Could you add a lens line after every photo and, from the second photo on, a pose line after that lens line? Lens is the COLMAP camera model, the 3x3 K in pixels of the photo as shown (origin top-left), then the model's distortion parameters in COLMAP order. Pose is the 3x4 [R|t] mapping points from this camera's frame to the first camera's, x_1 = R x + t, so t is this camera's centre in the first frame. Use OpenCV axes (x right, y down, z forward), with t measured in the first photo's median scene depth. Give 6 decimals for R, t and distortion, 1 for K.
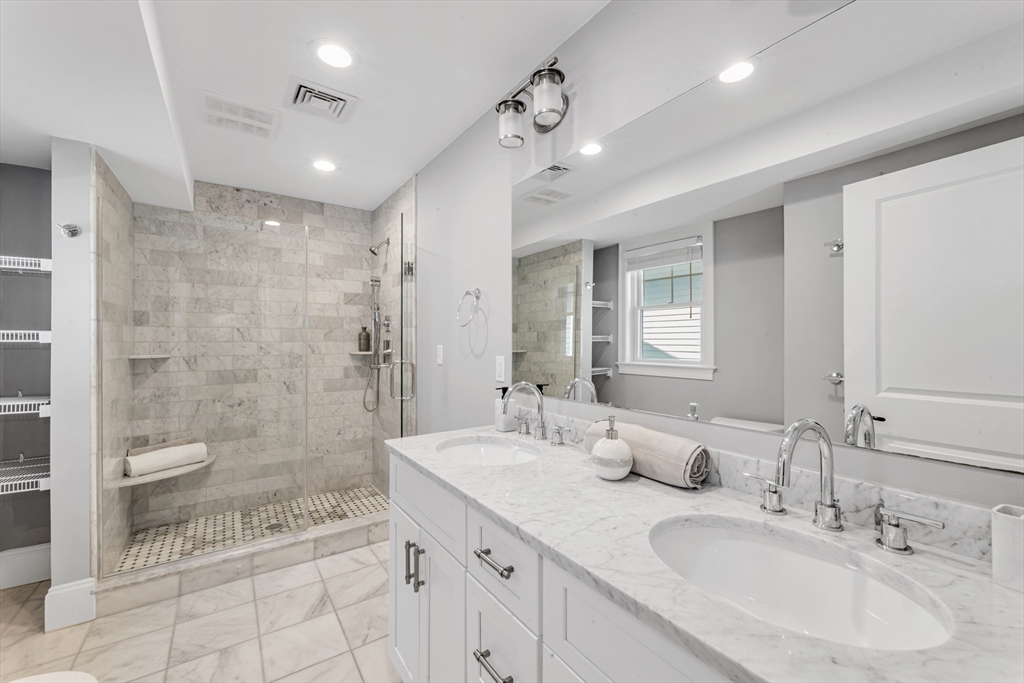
lens RADIAL K [[414.6, 0, 511.9], [0, 414.6, 343.9], [0, 0, 1]] dist [0.001225, -0.000051]
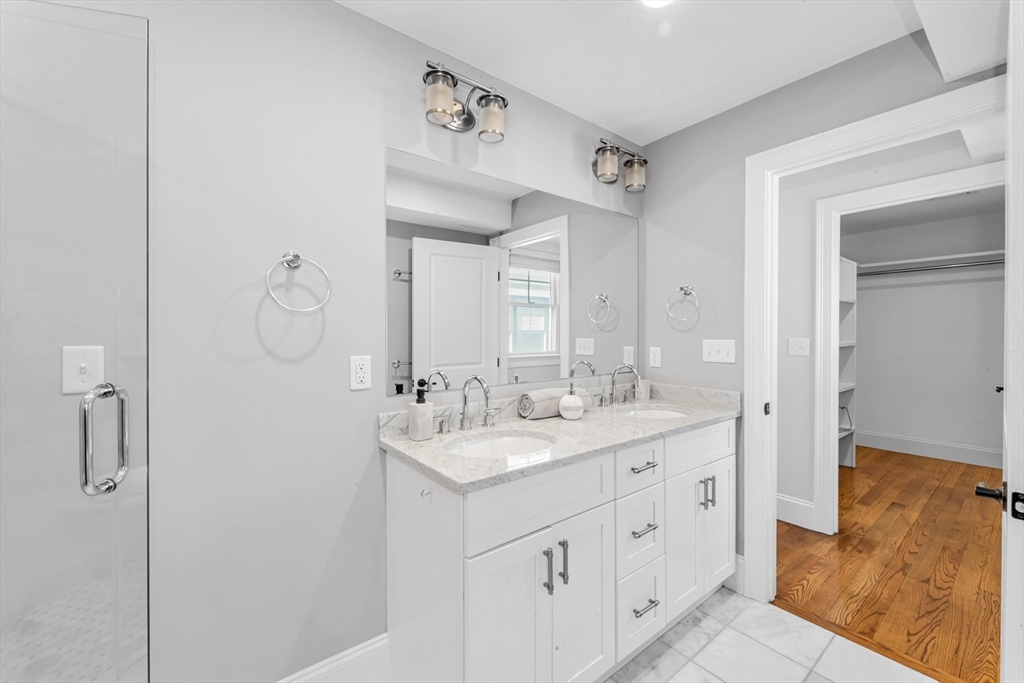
lens RADIAL K [[414.6, 0, 513.2], [0, 414.6, 330.9], [0, 0, 1]] dist [0.001225, -0.000051]
pose [[-0.053344, -0.007108, 0.998551, -0.790893], [0.001556, 0.999973, 0.007201, -0.020032], [-0.998575, 0.001938, -0.053332, 0.754019]]
